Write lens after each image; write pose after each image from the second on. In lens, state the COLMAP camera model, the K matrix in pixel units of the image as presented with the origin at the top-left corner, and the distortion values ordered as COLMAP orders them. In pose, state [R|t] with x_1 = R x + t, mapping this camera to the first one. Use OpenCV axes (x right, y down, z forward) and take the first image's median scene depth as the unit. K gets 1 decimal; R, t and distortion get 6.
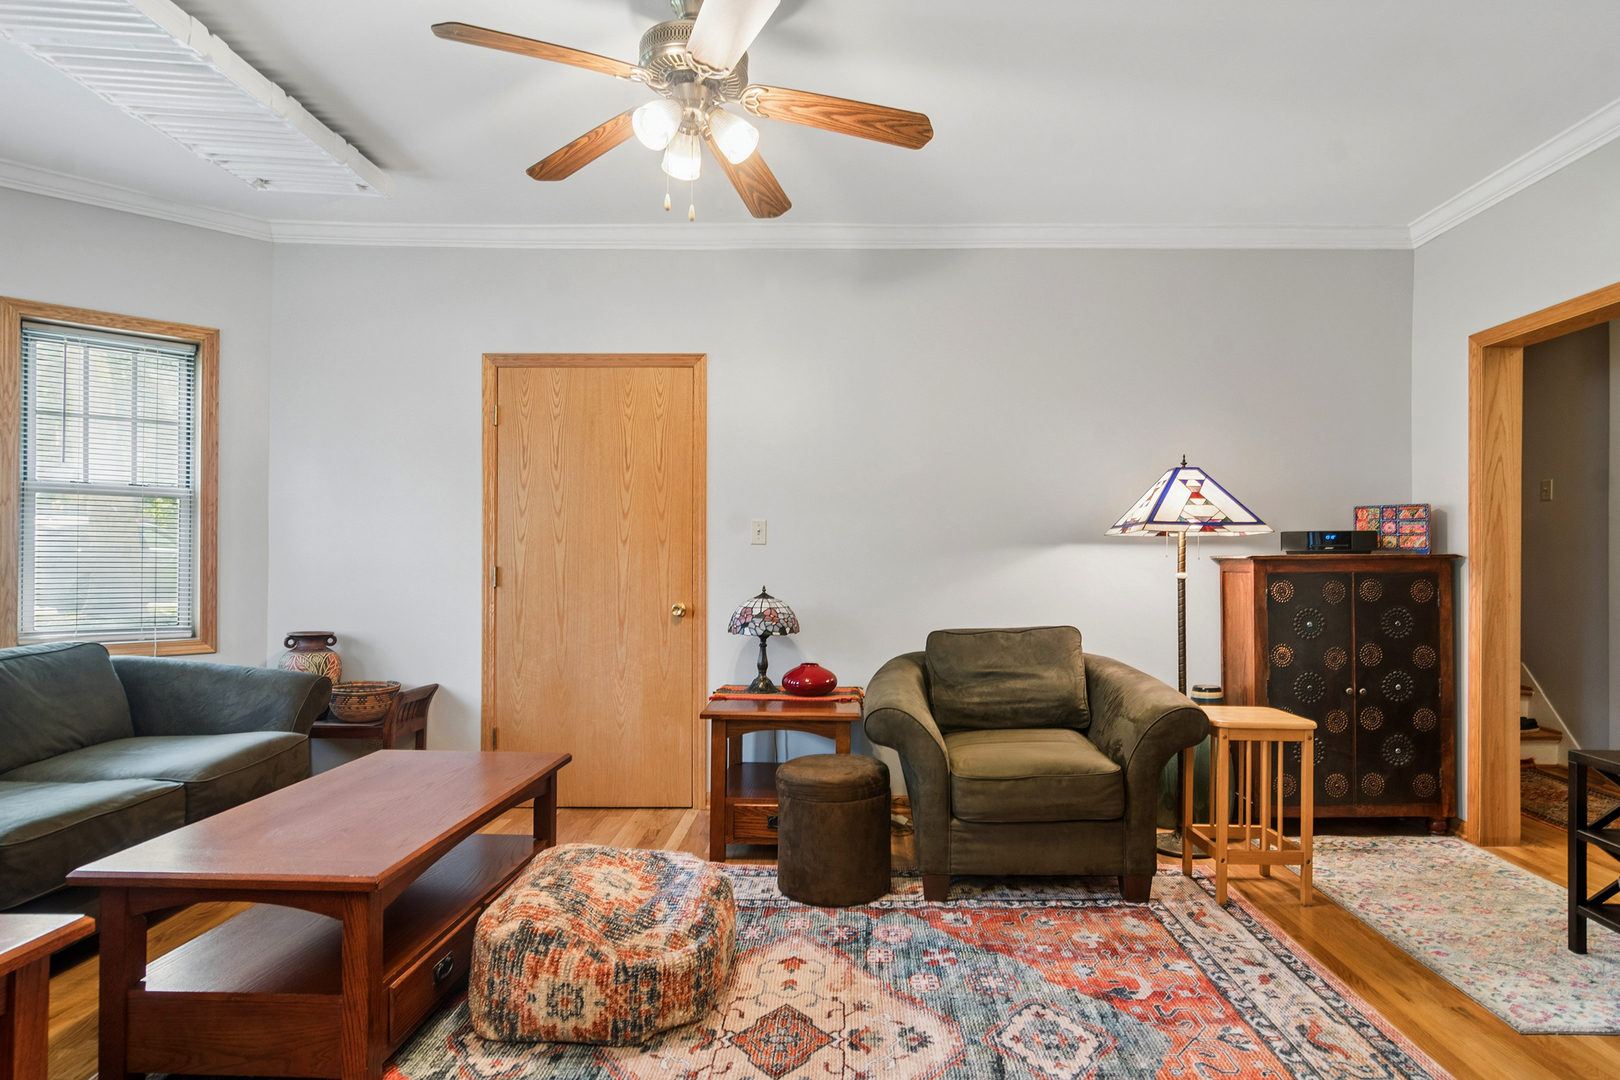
lens RADIAL K [[886.9, 0, 848.1], [0, 886.9, 572.9], [0, 0, 1]] dist [-0.002206, -0.000159]
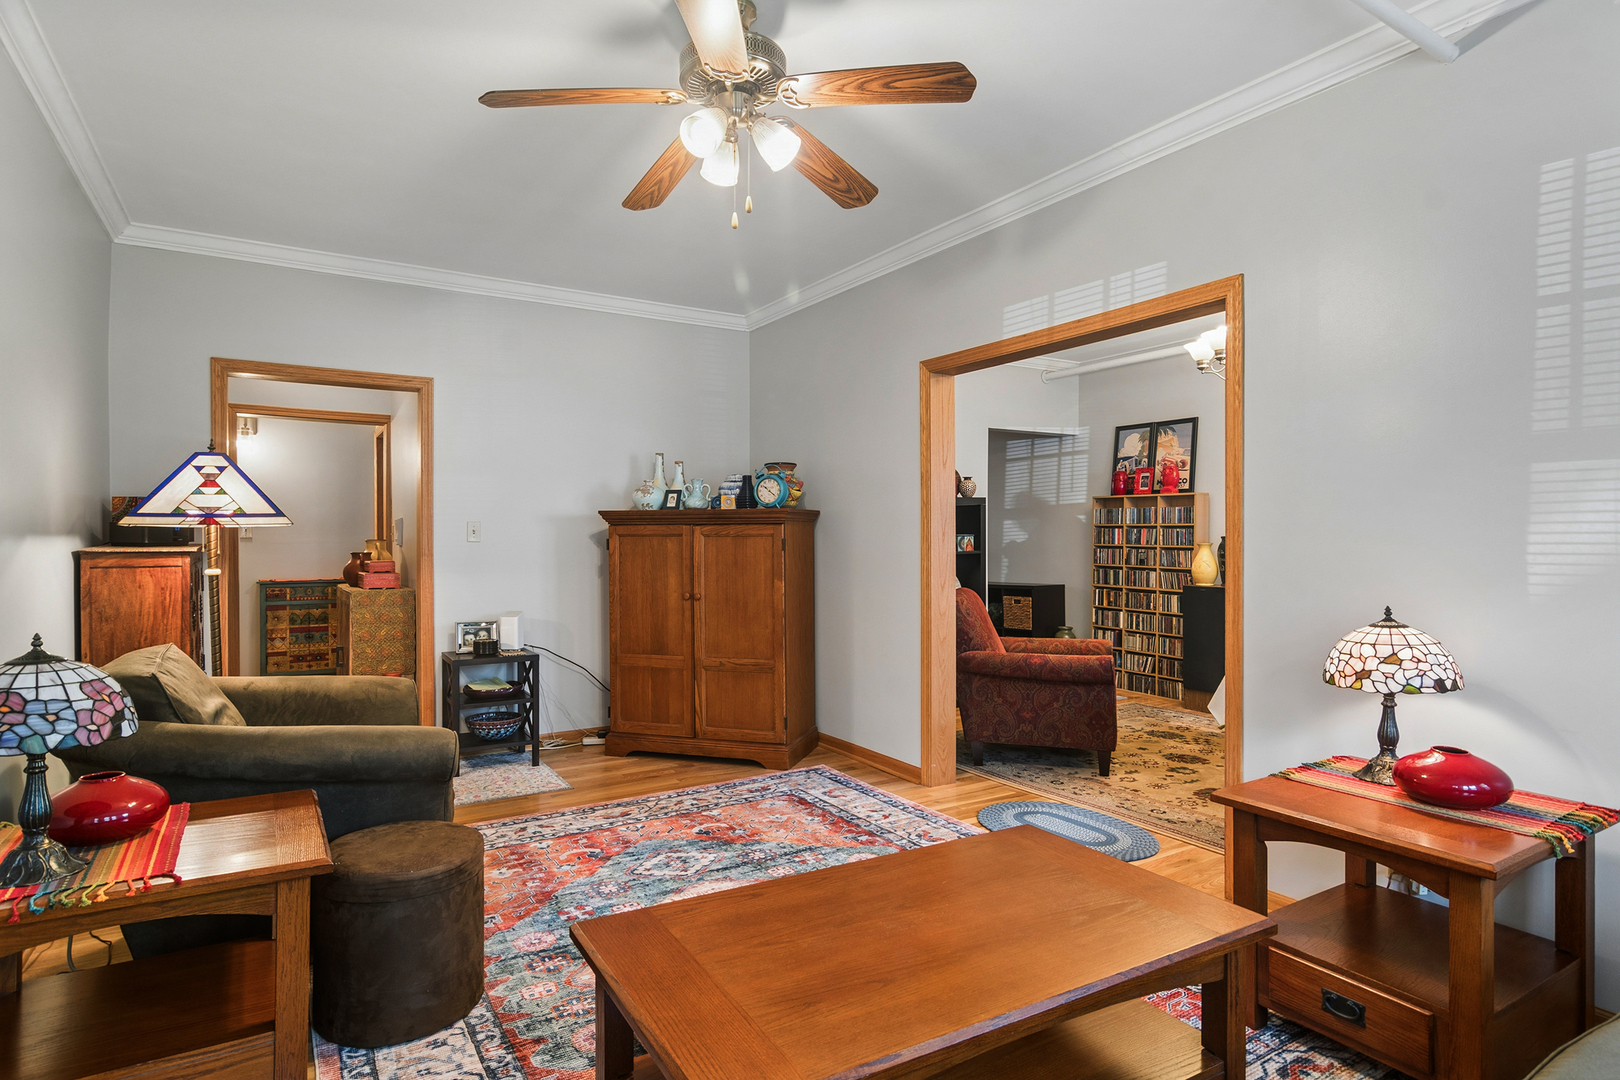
lens RADIAL K [[887.8, 0, 808.5], [0, 887.8, 547.9], [0, 0, 1]] dist [0.000244, 0.001263]
pose [[-0.533497, -0.016935, 0.845632, -0.738277], [0.009988, 0.999604, 0.026320, -0.039141], [-0.845743, 0.022488, -0.533117, 0.997539]]
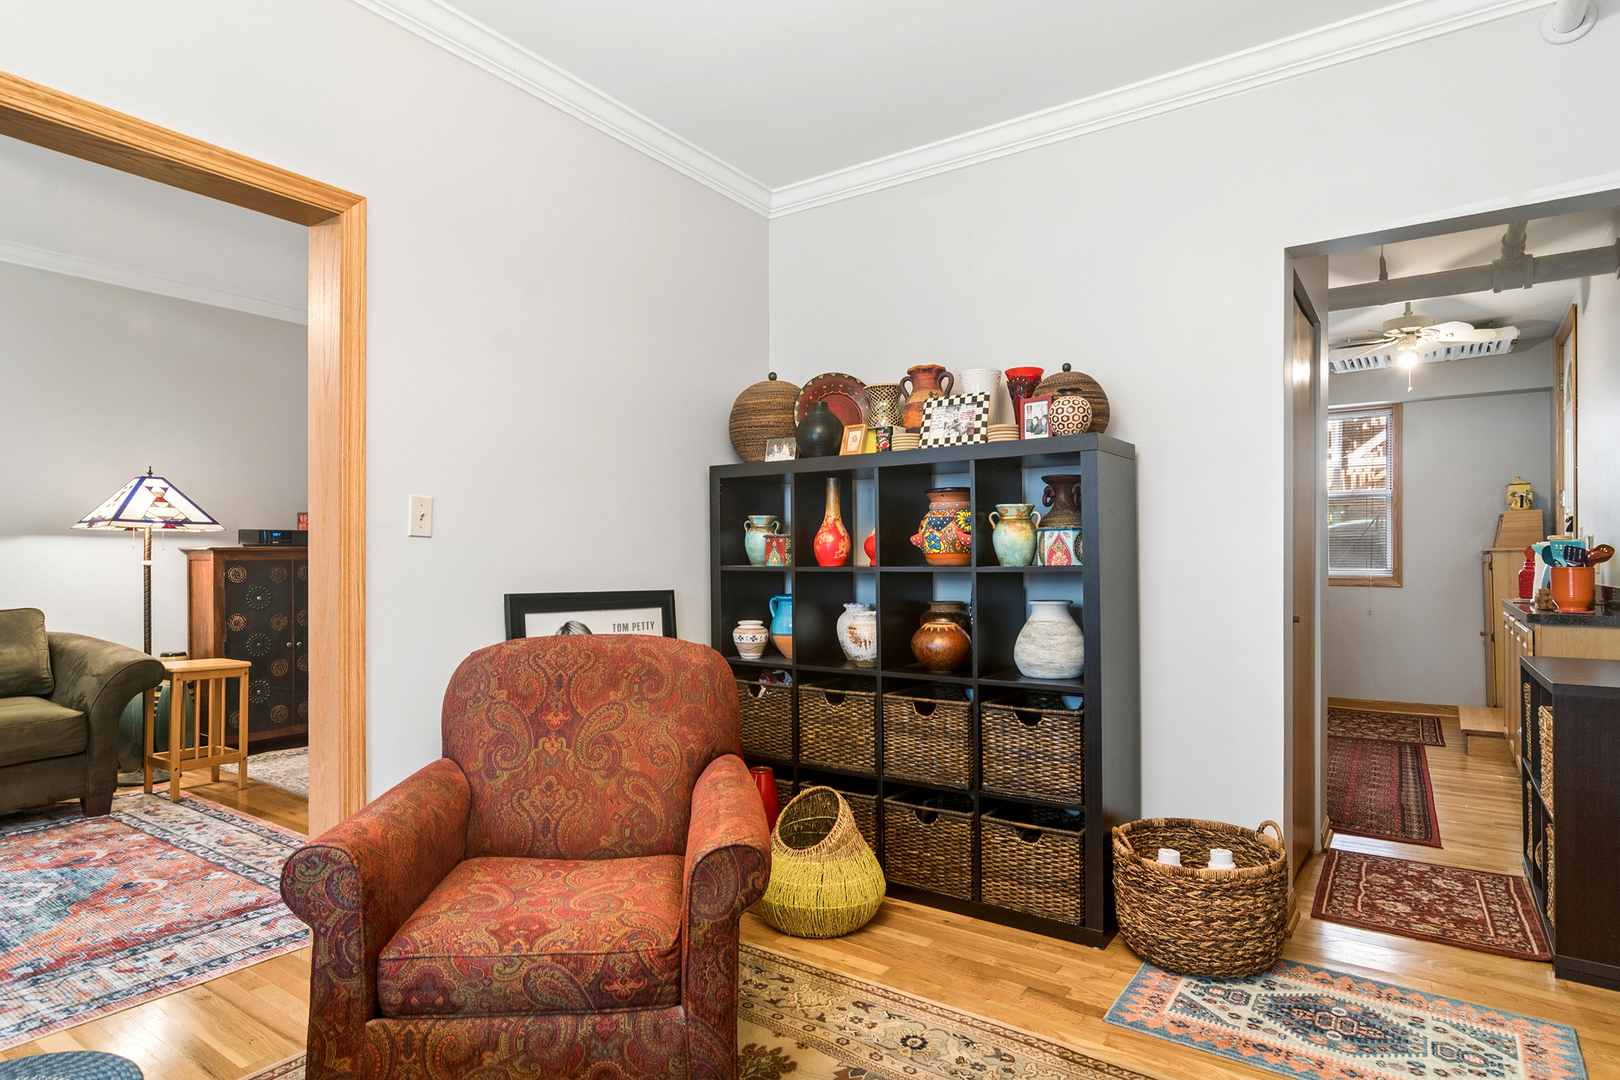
lens RADIAL K [[887.8, 0, 808.5], [0, 887.8, 547.9], [0, 0, 1]] dist [0.000244, 0.001263]
pose [[0.567289, 0.008495, 0.823475, -0.133251], [0.009298, 0.999817, -0.016719, 0.012136], [-0.823466, 0.017141, 0.567107, -0.503953]]
